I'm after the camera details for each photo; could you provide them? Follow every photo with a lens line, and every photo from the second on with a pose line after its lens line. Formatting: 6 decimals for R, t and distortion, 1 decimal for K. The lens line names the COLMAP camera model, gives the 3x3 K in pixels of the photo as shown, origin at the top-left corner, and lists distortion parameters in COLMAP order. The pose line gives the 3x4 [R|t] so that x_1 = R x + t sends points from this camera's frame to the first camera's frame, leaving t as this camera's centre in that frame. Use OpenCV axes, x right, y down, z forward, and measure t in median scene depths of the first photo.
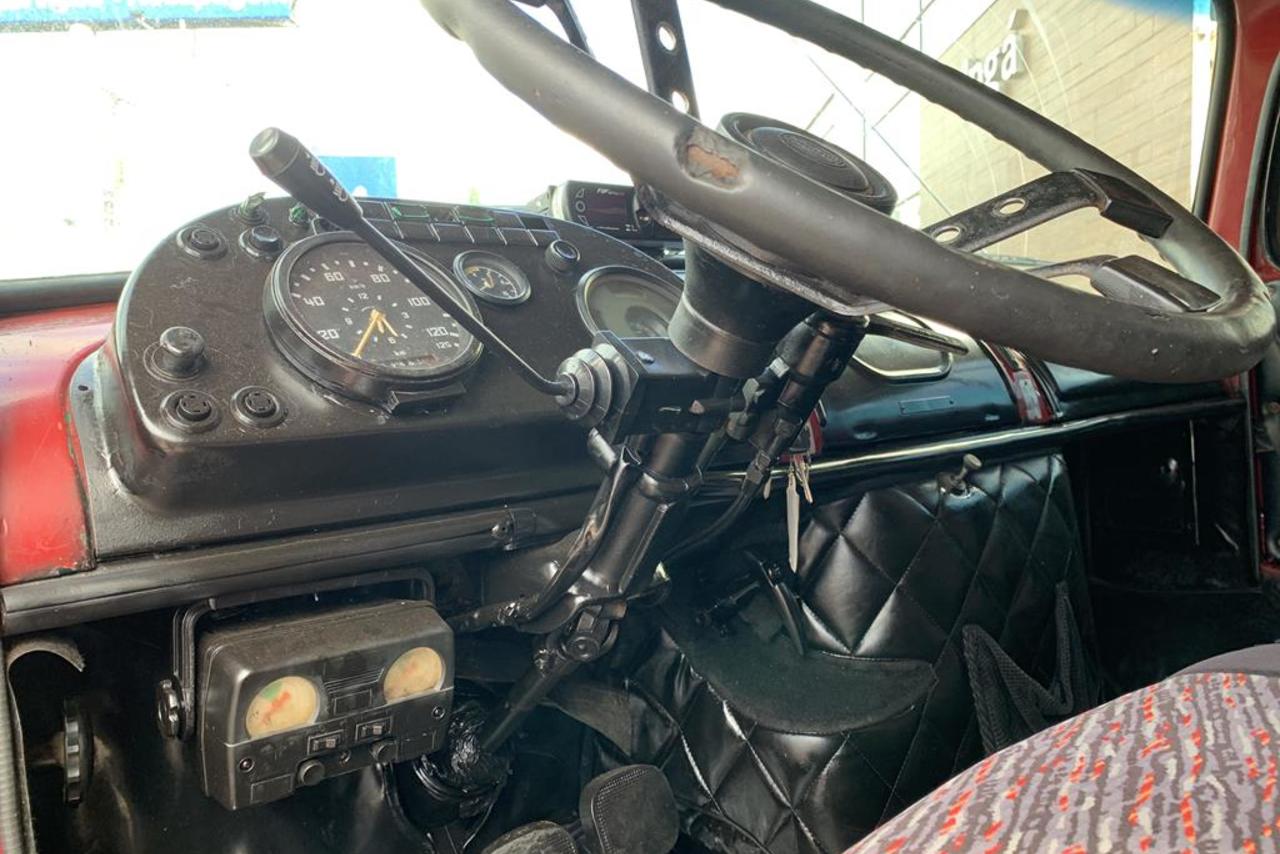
lens RADIAL K [[945.5, 0, 640.8], [0, 945.5, 407.9], [0, 0, 1]] dist [0.063865, -0.101376]
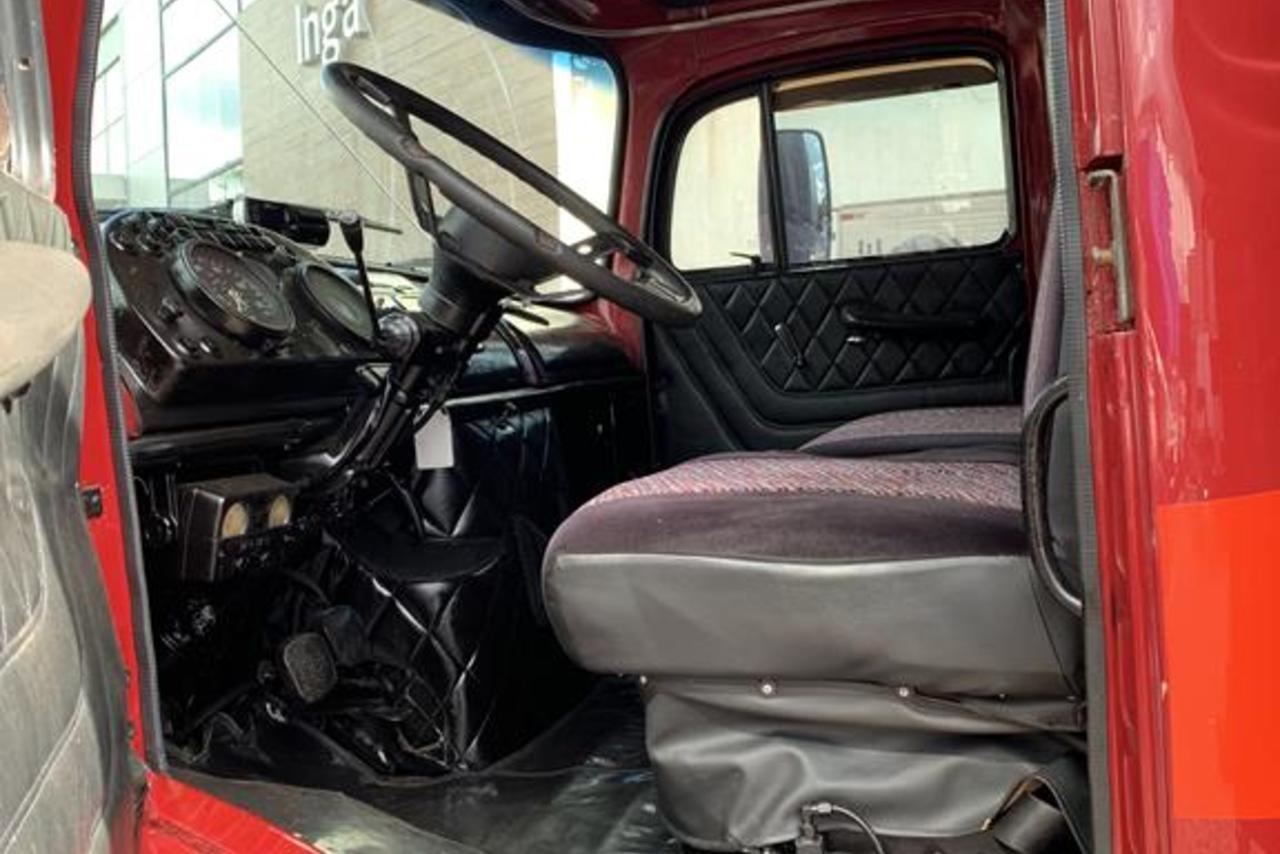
lens RADIAL K [[1275.5, 0, 647.3], [0, 1275.5, 422.9], [0, 0, 1]] dist [0.103309, -0.010625]
pose [[0.821118, -0.030027, 0.569968, -0.627452], [0.040259, 0.999175, -0.005360, 0.104997], [-0.569337, 0.027347, 0.821649, -0.769114]]
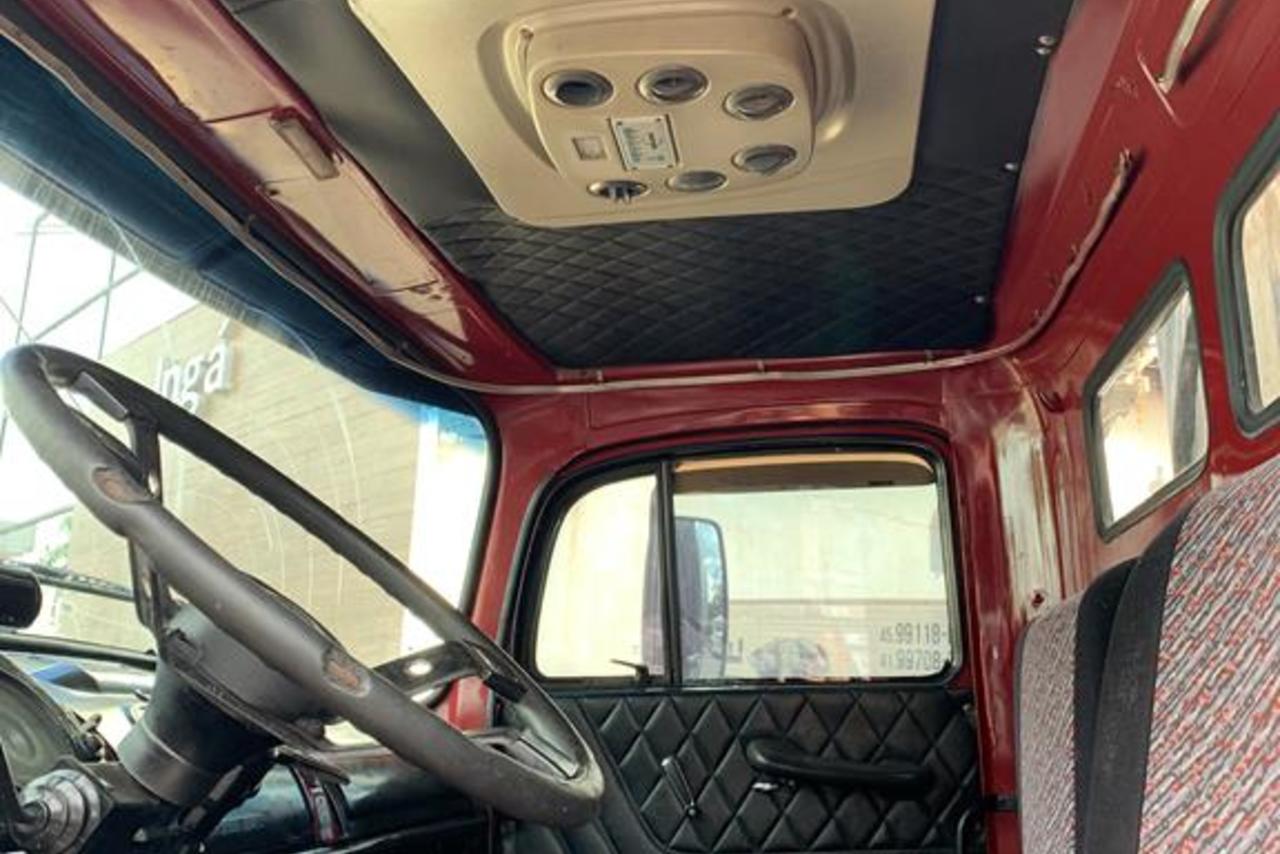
lens RADIAL K [[1275.5, 0, 647.3], [0, 1275.5, 422.9], [0, 0, 1]] dist [0.103309, -0.010625]
pose [[0.744201, 0.209483, 0.634257, -0.328162], [-0.016736, 0.955099, -0.295814, -0.010058], [-0.667746, 0.209530, 0.714291, -0.306620]]
